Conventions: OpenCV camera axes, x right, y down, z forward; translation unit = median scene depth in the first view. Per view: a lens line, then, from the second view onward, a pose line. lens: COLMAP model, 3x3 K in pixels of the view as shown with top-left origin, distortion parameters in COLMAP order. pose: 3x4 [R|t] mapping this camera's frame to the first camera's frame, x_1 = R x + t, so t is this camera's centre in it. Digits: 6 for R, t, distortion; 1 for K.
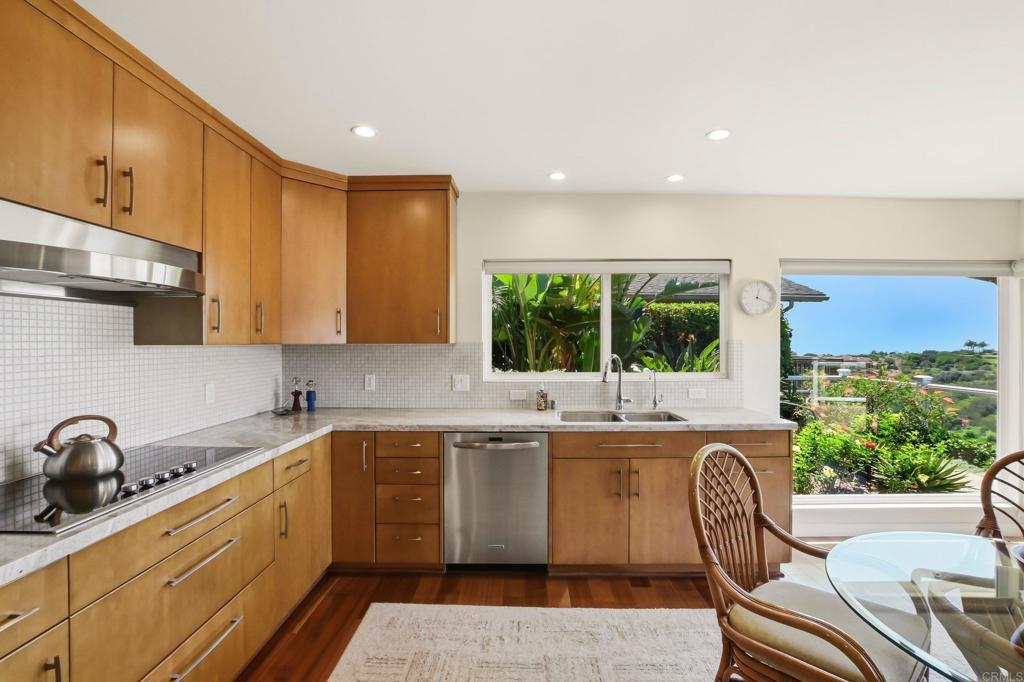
lens RADIAL K [[452.1, 0, 516.3], [0, 452.1, 343.2], [0, 0, 1]] dist [-0.022806, -0.001052]
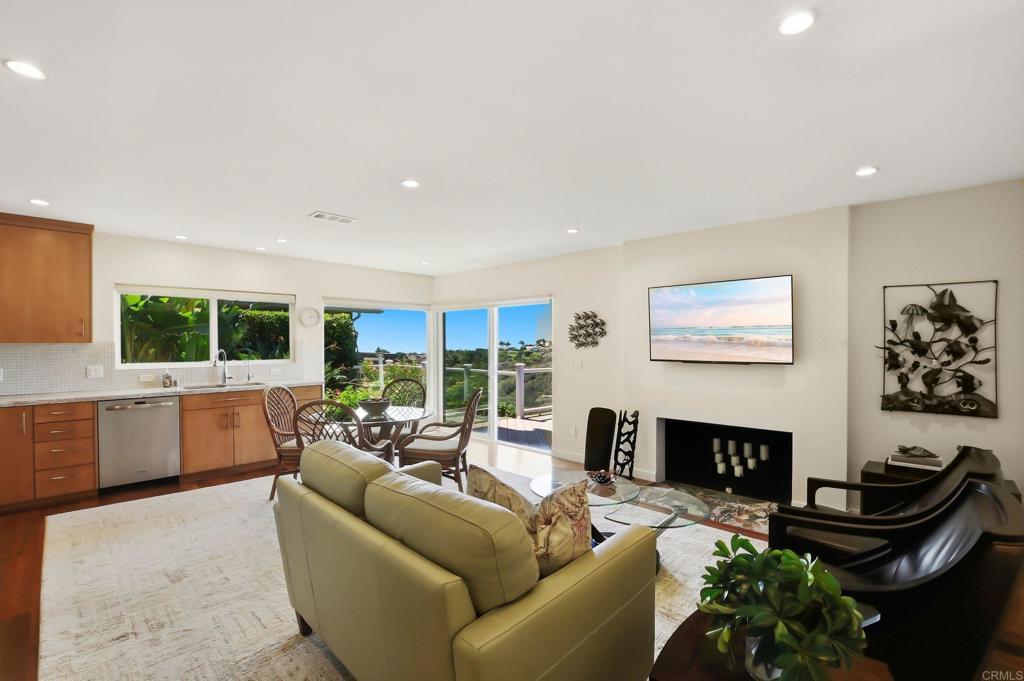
lens RADIAL K [[452.1, 0, 507.2], [0, 452.1, 345.9], [0, 0, 1]] dist [-0.022806, -0.001052]
pose [[0.687854, -0.008780, 0.725796, -0.237838], [0.005590, 0.999961, 0.006799, 0.007382], [-0.725828, -0.000619, 0.687876, -0.833509]]
